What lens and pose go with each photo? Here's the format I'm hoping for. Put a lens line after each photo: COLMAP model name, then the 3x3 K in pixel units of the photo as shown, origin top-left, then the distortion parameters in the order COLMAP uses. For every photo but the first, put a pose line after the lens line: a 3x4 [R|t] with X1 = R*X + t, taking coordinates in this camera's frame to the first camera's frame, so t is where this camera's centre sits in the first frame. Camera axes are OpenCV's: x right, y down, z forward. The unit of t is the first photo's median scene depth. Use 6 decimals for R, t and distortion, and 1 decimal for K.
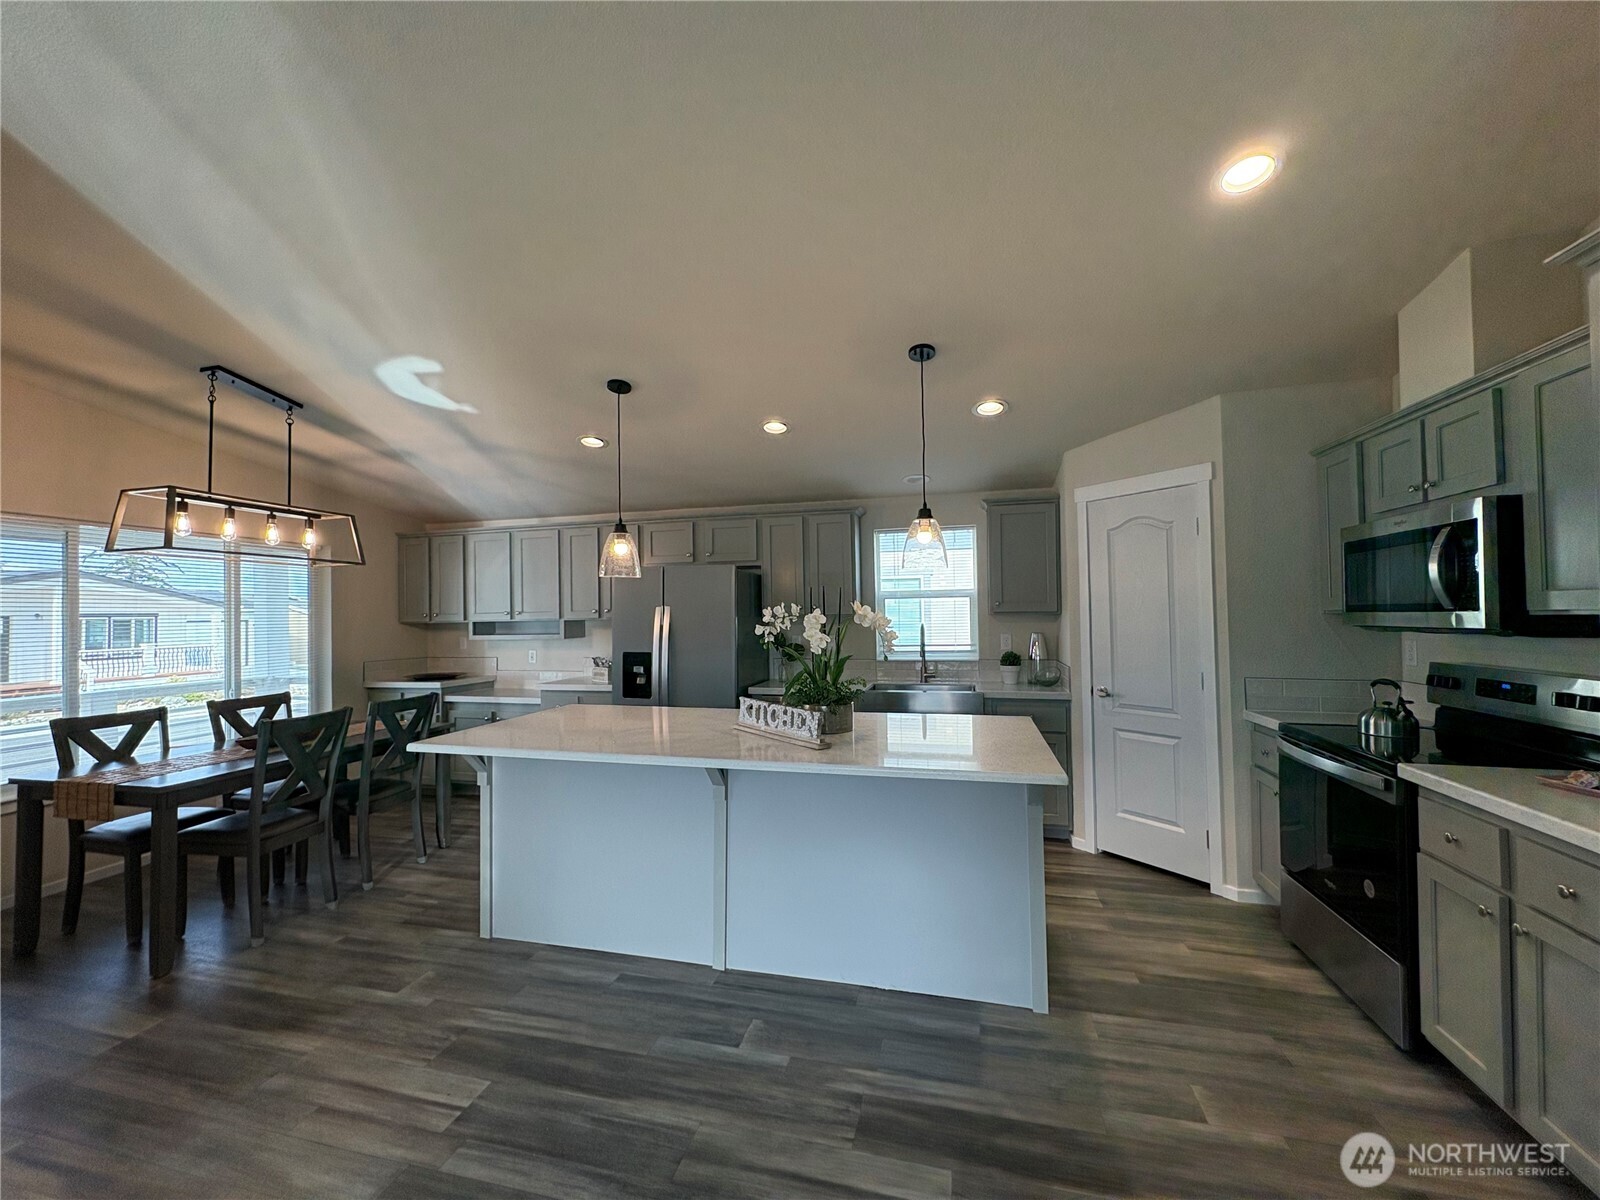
lens RADIAL K [[640.7, 0, 800.0], [0, 640.7, 600.0], [0, 0, 1]] dist [0.000546, -0.000121]
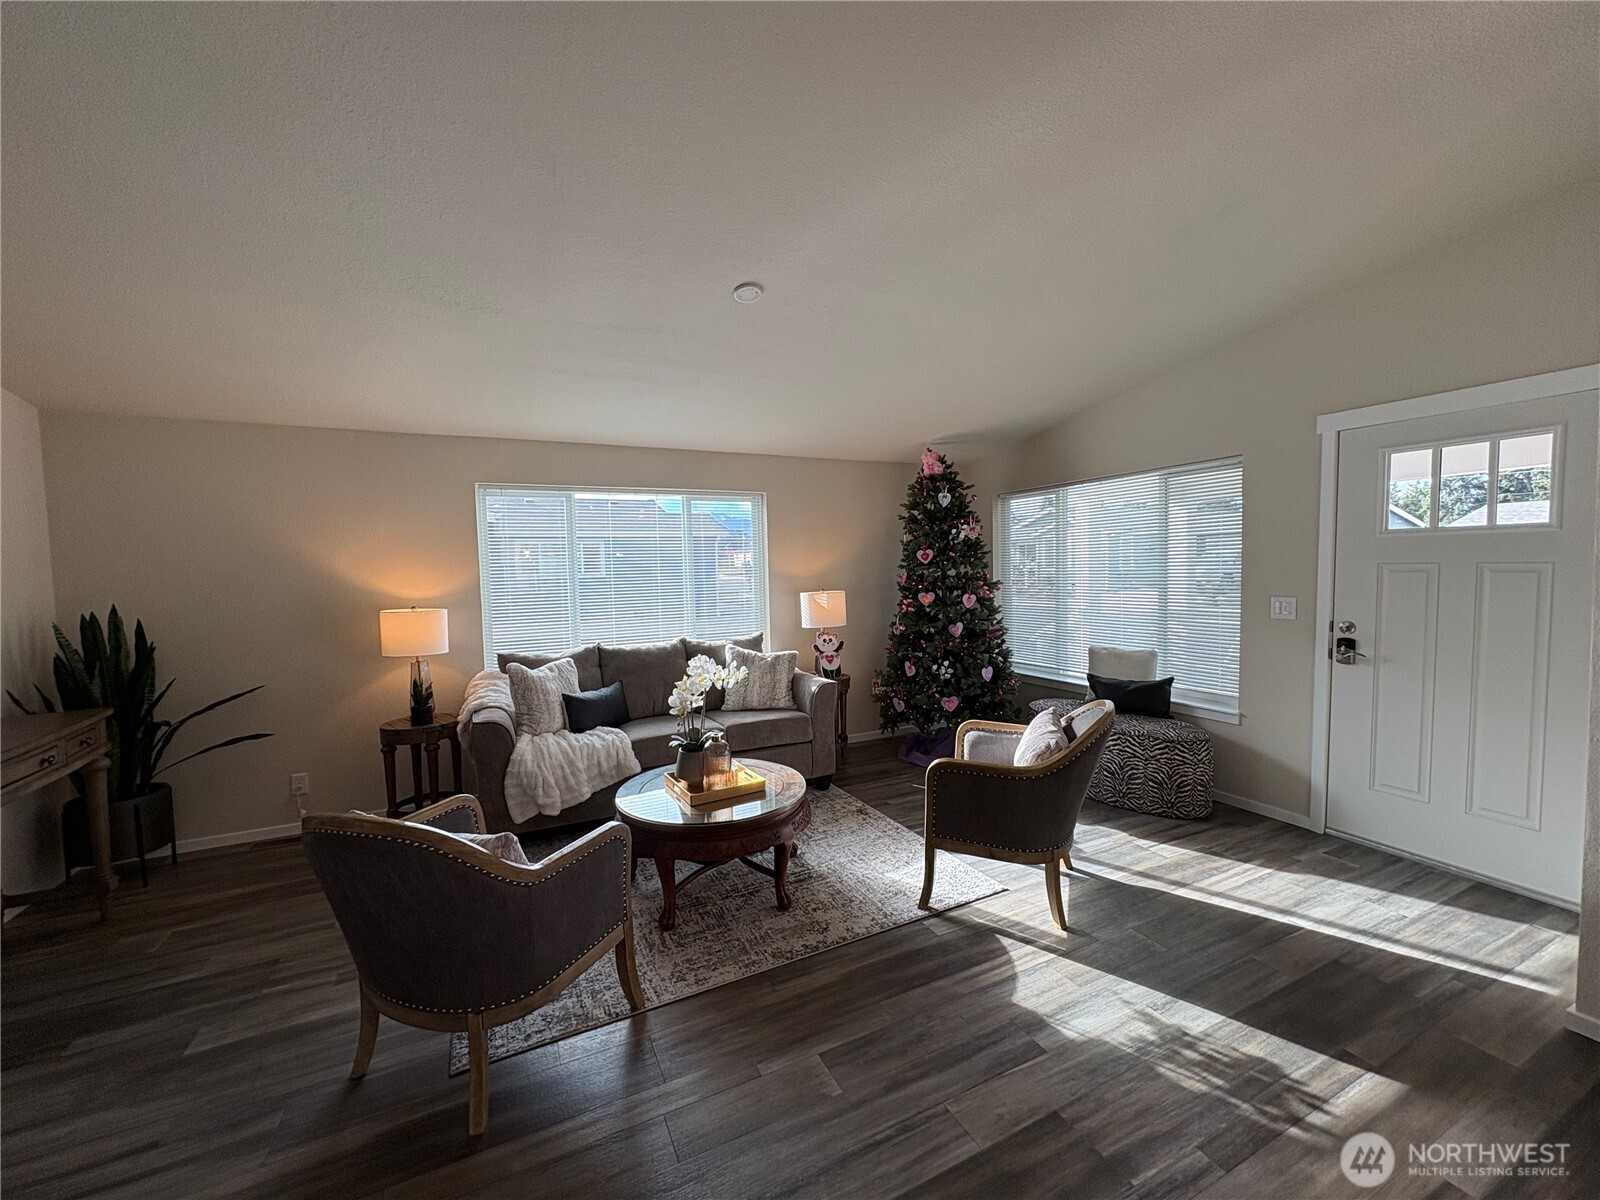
lens RADIAL K [[640.7, 0, 800.0], [0, 640.7, 600.0], [0, 0, 1]] dist [0.000546, -0.000121]
pose [[-0.757886, 0.064325, -0.649208, -0.615389], [0.041866, 0.997872, 0.049996, 0.020430], [0.651042, 0.010711, -0.758966, 1.542440]]
